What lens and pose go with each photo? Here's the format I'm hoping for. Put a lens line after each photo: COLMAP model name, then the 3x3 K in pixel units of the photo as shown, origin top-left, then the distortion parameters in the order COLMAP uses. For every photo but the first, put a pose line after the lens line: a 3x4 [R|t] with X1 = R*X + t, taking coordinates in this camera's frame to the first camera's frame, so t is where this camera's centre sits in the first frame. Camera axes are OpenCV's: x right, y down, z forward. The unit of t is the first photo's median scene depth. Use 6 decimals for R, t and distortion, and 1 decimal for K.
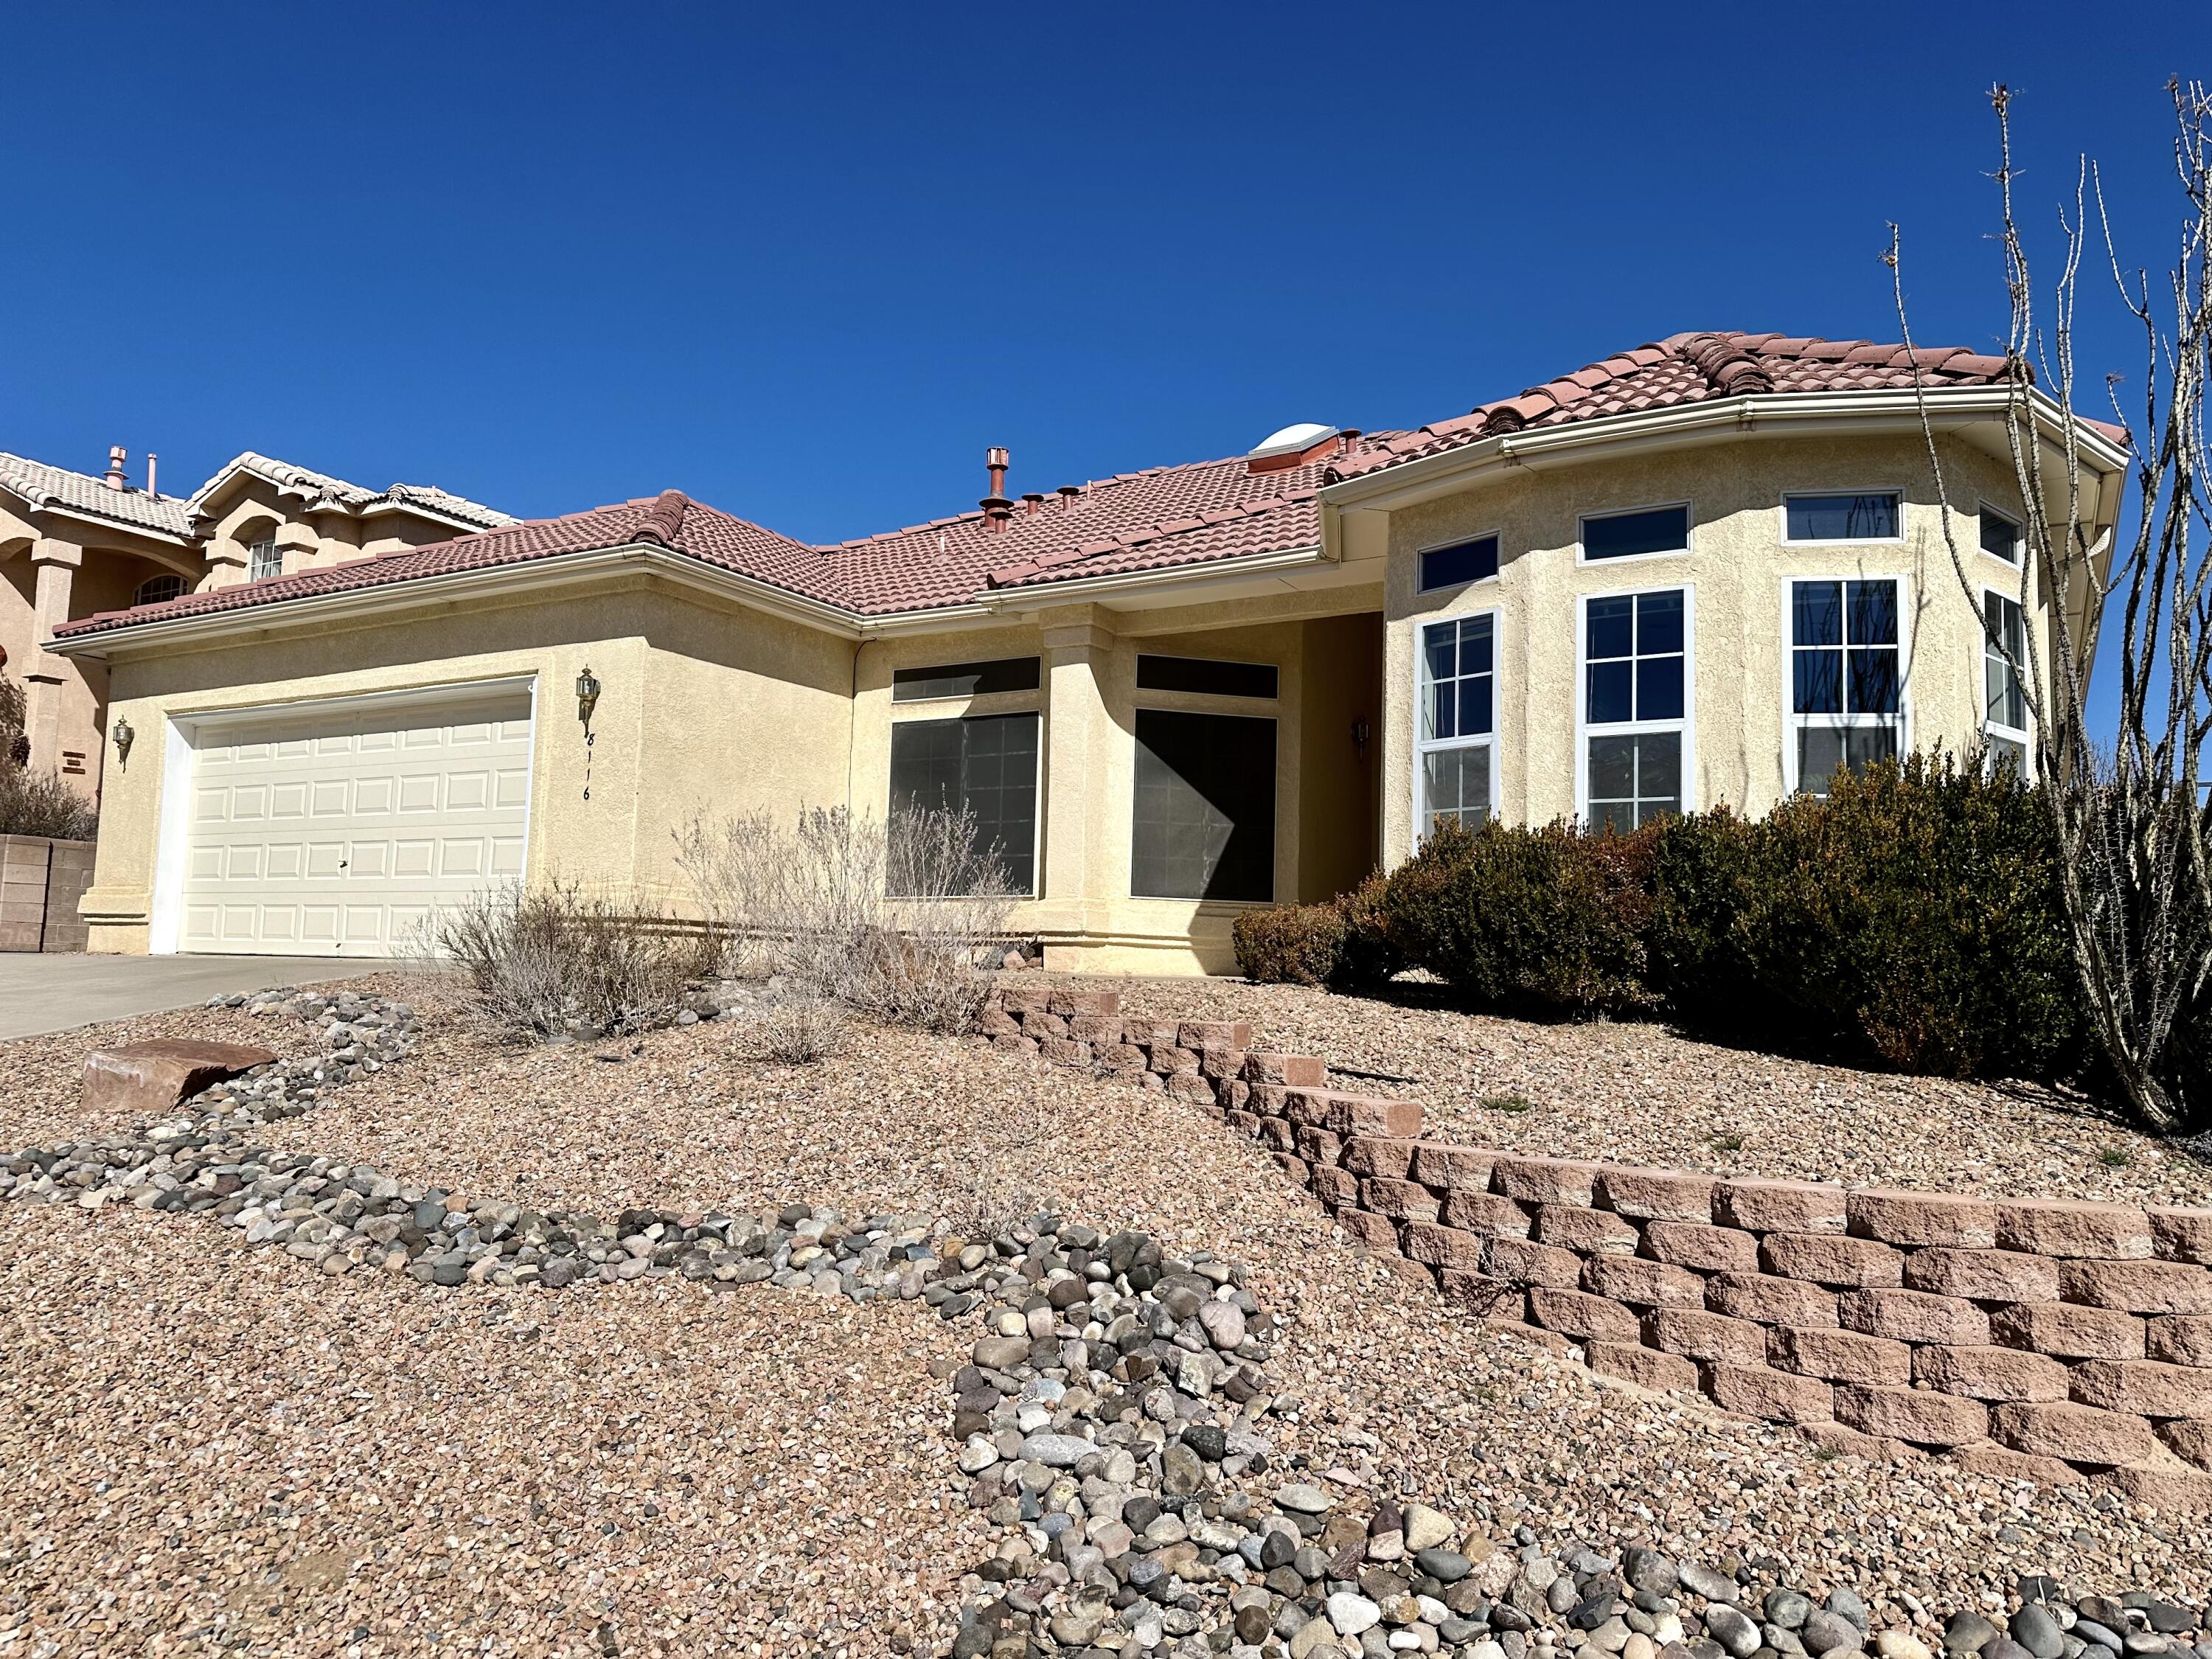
lens RADIAL K [[1544.9, 0, 1106.0], [0, 1544.9, 829.5], [0, 0, 1]] dist [0.134237, -0.187152]
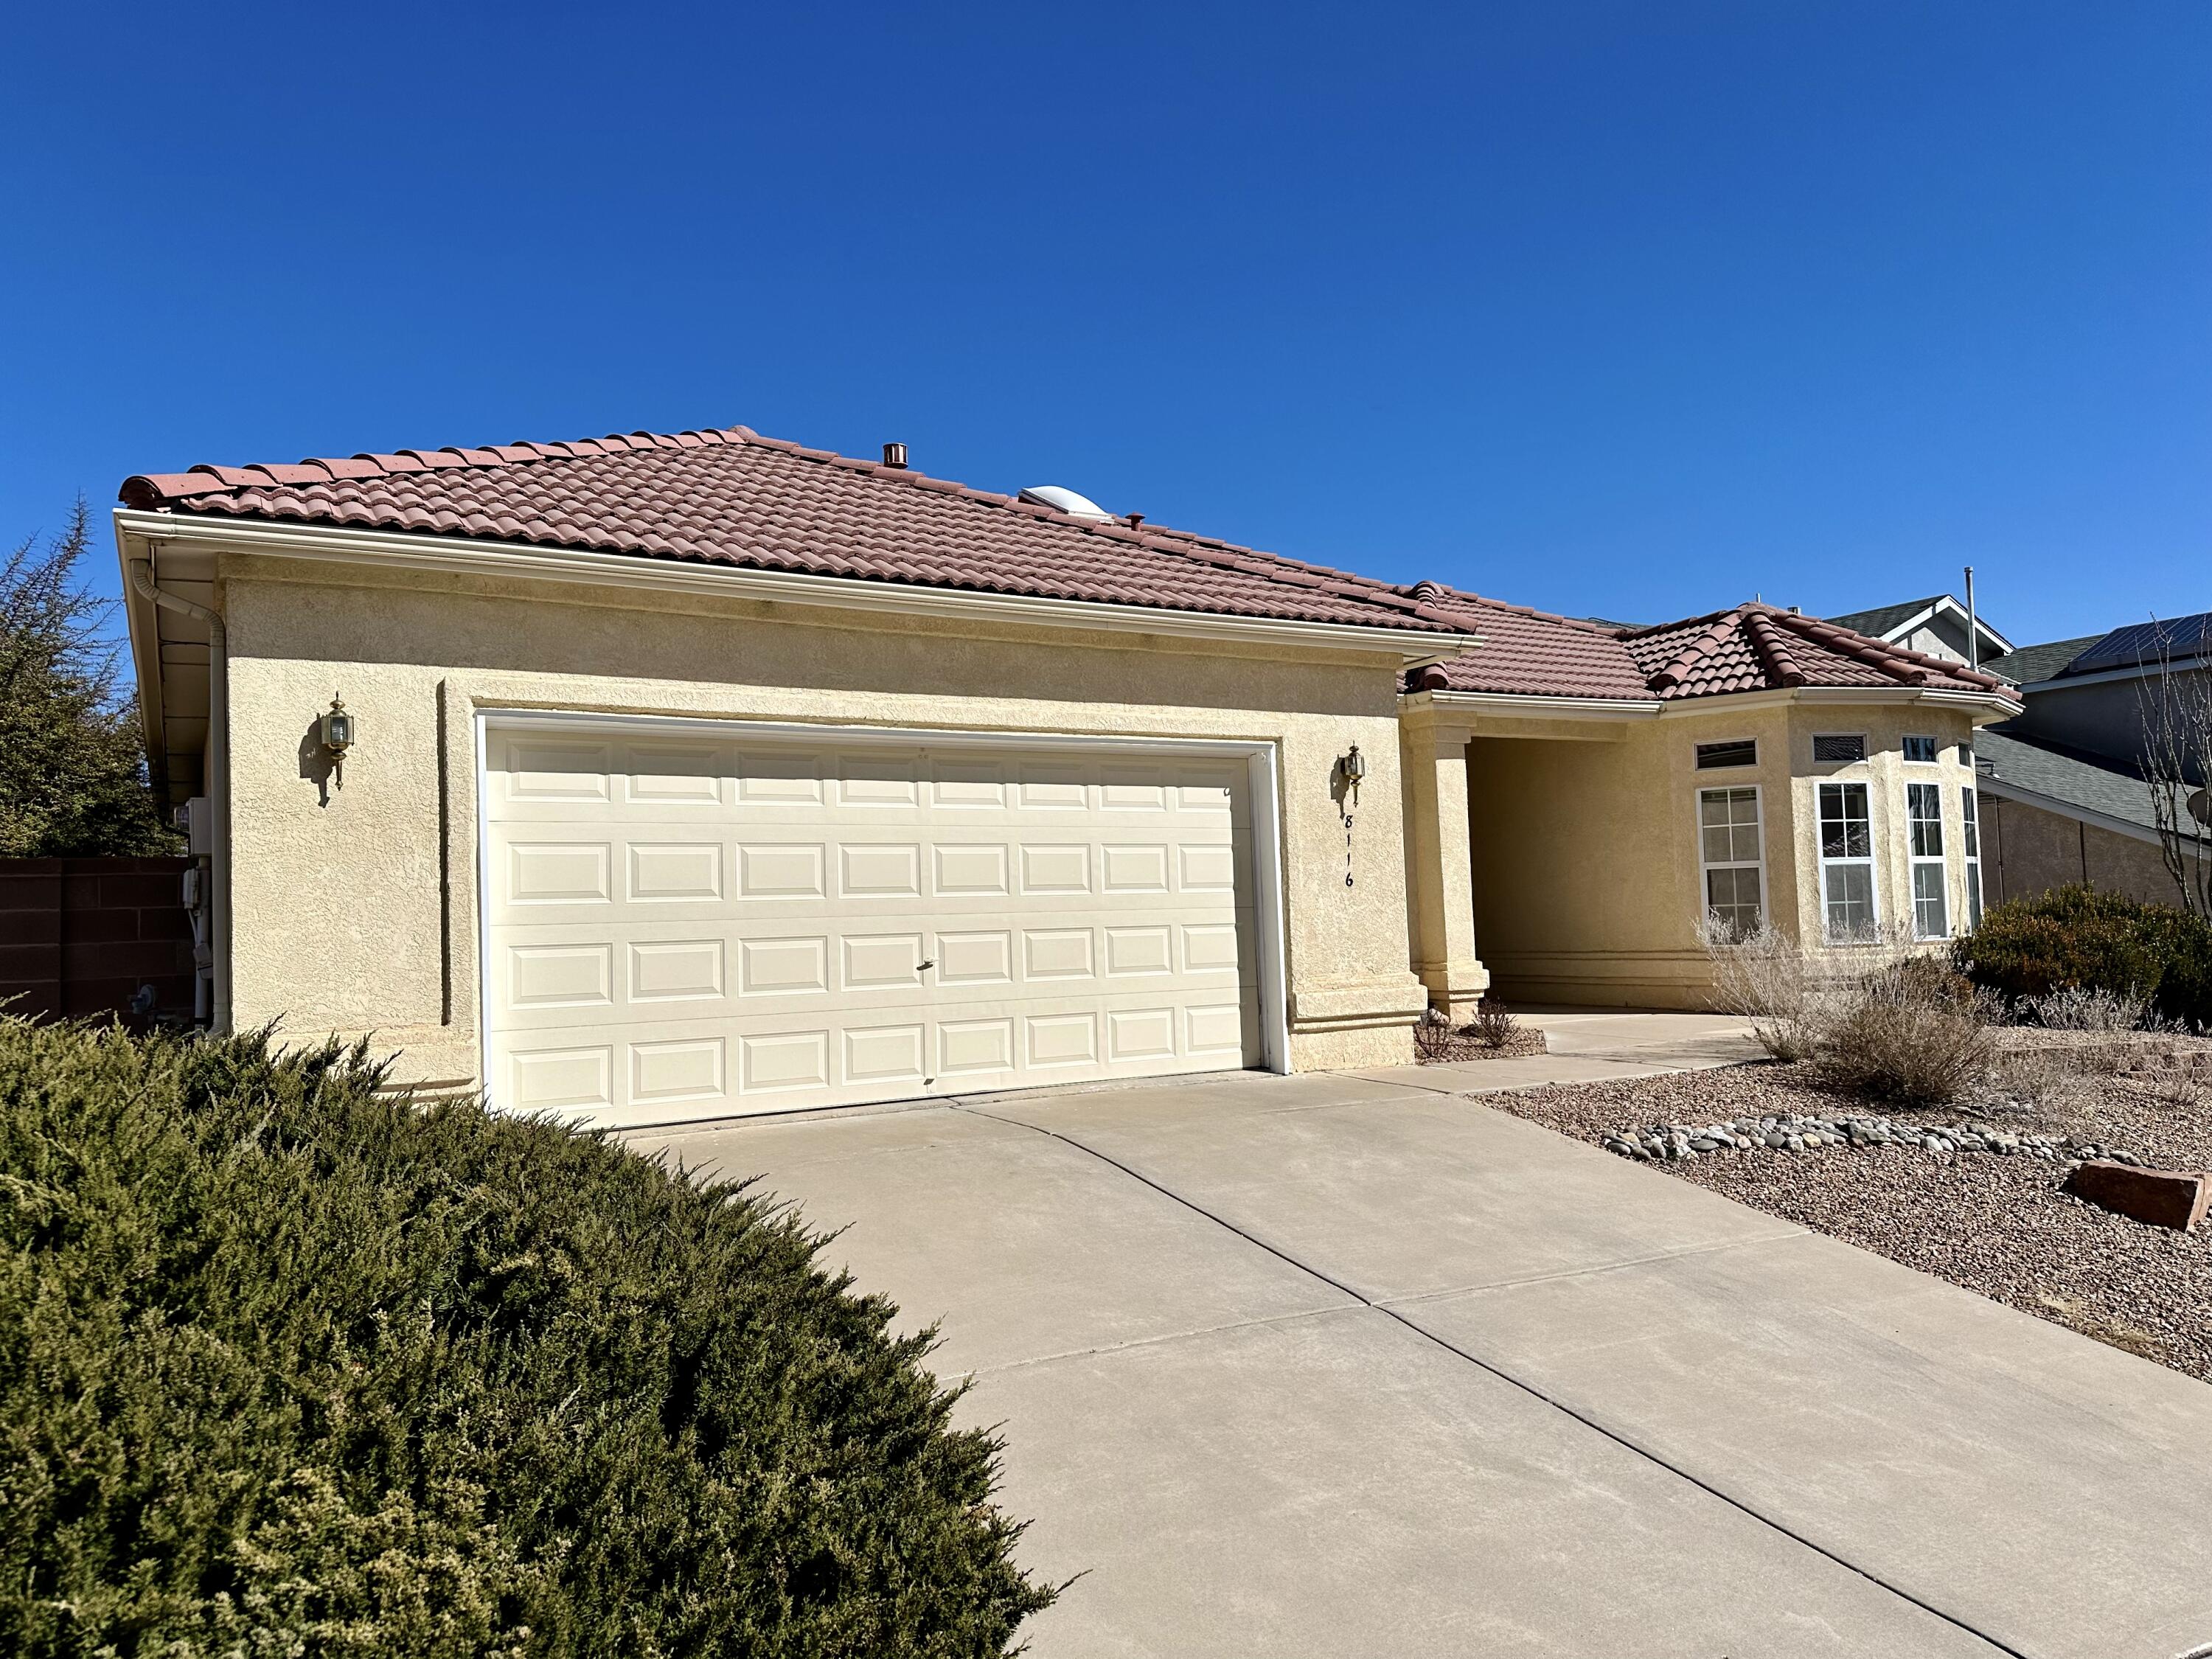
lens RADIAL K [[1544.9, 0, 1106.0], [0, 1544.9, 829.5], [0, 0, 1]] dist [0.134237, -0.187152]
pose [[0.478437, 0.010860, 0.878055, -1.511253], [-0.041158, 0.999102, 0.010069, -0.070224], [-0.877157, -0.040956, 0.478454, 0.854970]]
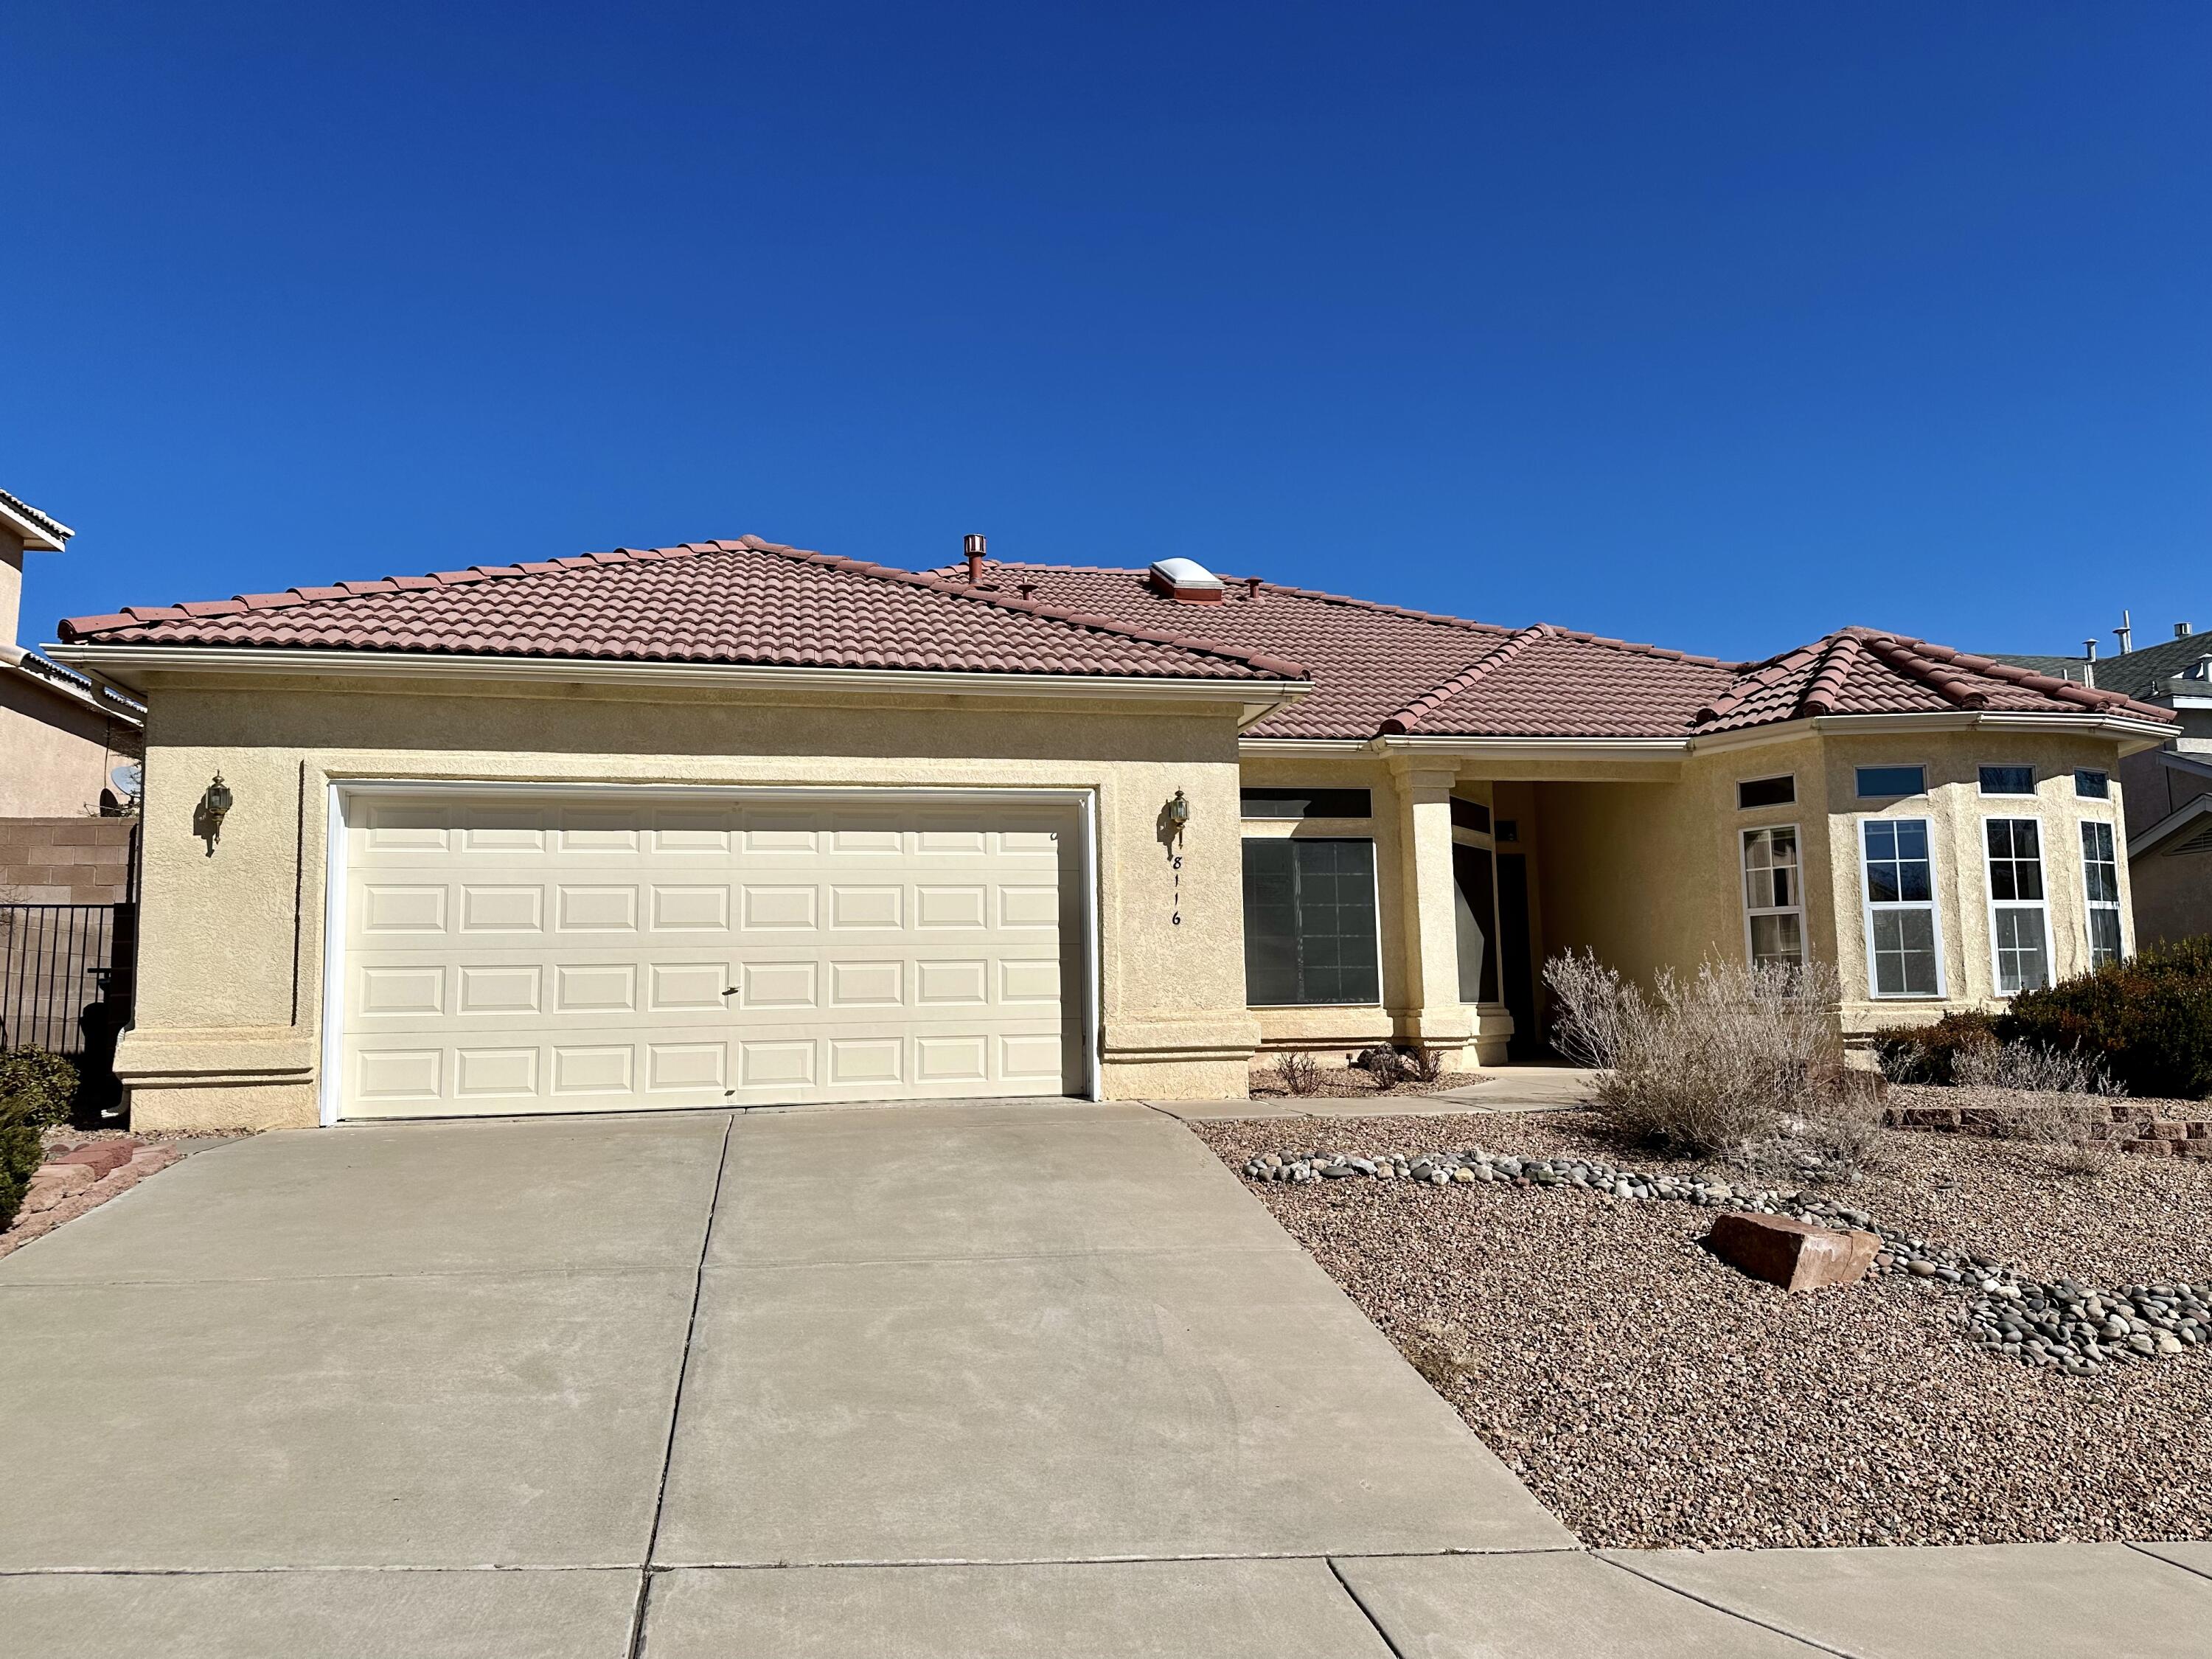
lens RADIAL K [[1544.9, 0, 1106.0], [0, 1544.9, 829.5], [0, 0, 1]] dist [0.134237, -0.187152]
pose [[0.735989, 0.036802, 0.675992, -1.270477], [-0.028657, 0.999320, -0.023204, -0.068430], [-0.676386, -0.002294, 0.736544, 0.396233]]
